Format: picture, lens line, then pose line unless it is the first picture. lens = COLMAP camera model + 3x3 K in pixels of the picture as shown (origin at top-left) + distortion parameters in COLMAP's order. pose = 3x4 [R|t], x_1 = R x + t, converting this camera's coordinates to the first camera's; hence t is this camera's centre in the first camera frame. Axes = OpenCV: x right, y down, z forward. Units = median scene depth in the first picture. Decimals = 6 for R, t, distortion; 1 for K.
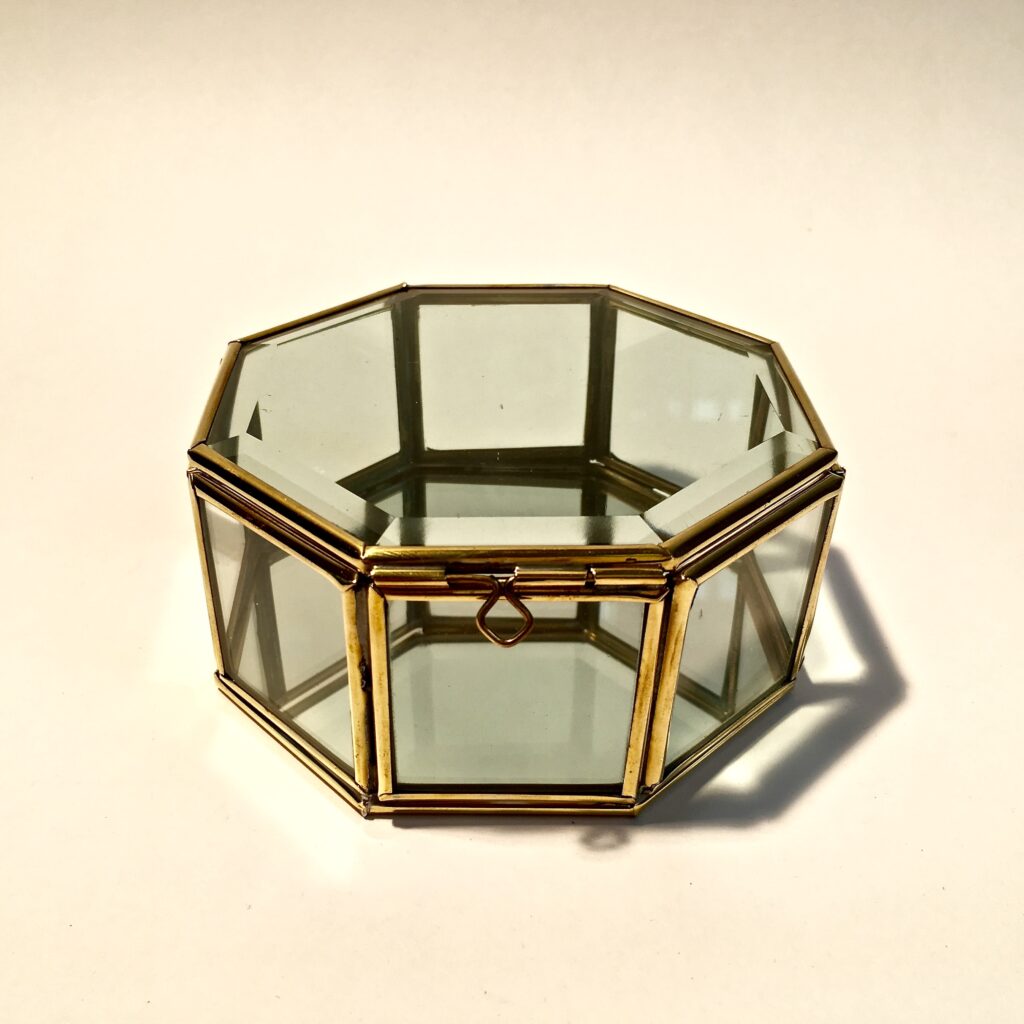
lens RADIAL K [[1209.0, 0, 446.3], [0, 1209.0, 509.6], [0, 0, 1]] dist [0.006116, 0.008181]
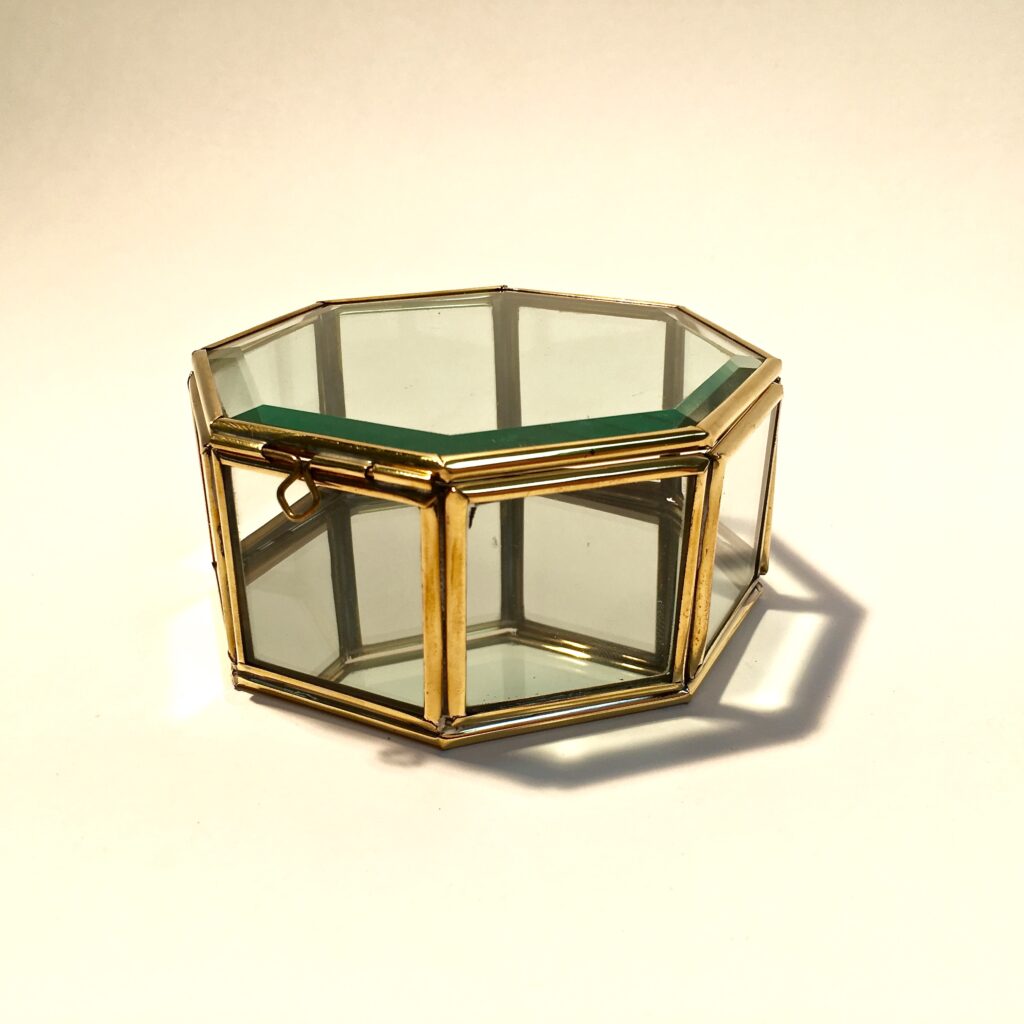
lens RADIAL K [[1181.0, 0, 511.3], [0, 1181.0, 495.7], [0, 0, 1]] dist [-0.007492, -0.003462]
pose [[0.899454, 0.180969, -0.397786, 0.571252], [-0.234087, 0.968146, -0.088857, 0.122996], [0.369034, 0.173039, 0.913165, 0.073899]]
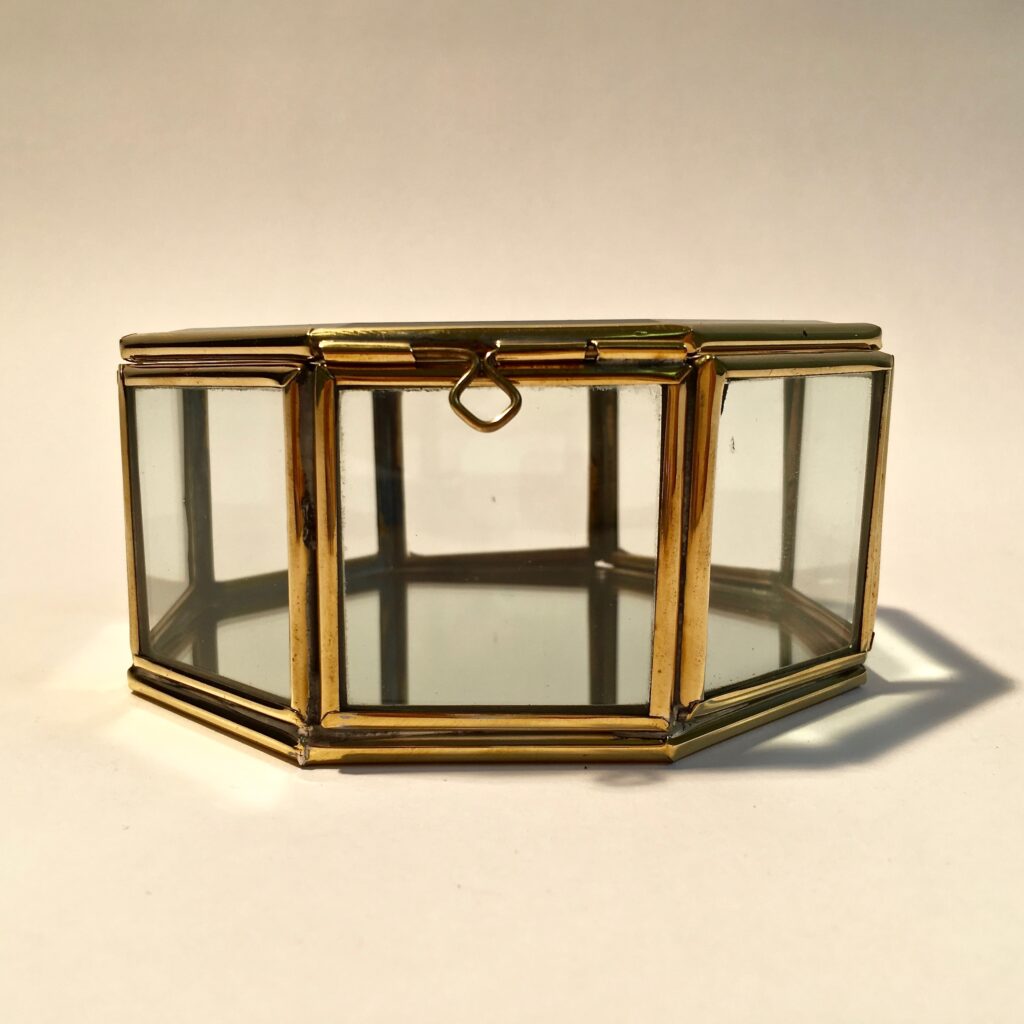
lens RADIAL K [[1209.0, 0, 446.3], [0, 1209.0, 509.6], [0, 0, 1]] dist [0.006116, 0.008181]
pose [[0.999965, 0.003389, -0.007624, 0.025577], [-0.006185, 0.914411, -0.404740, 0.415849], [0.005600, 0.404773, 0.914400, 0.269947]]
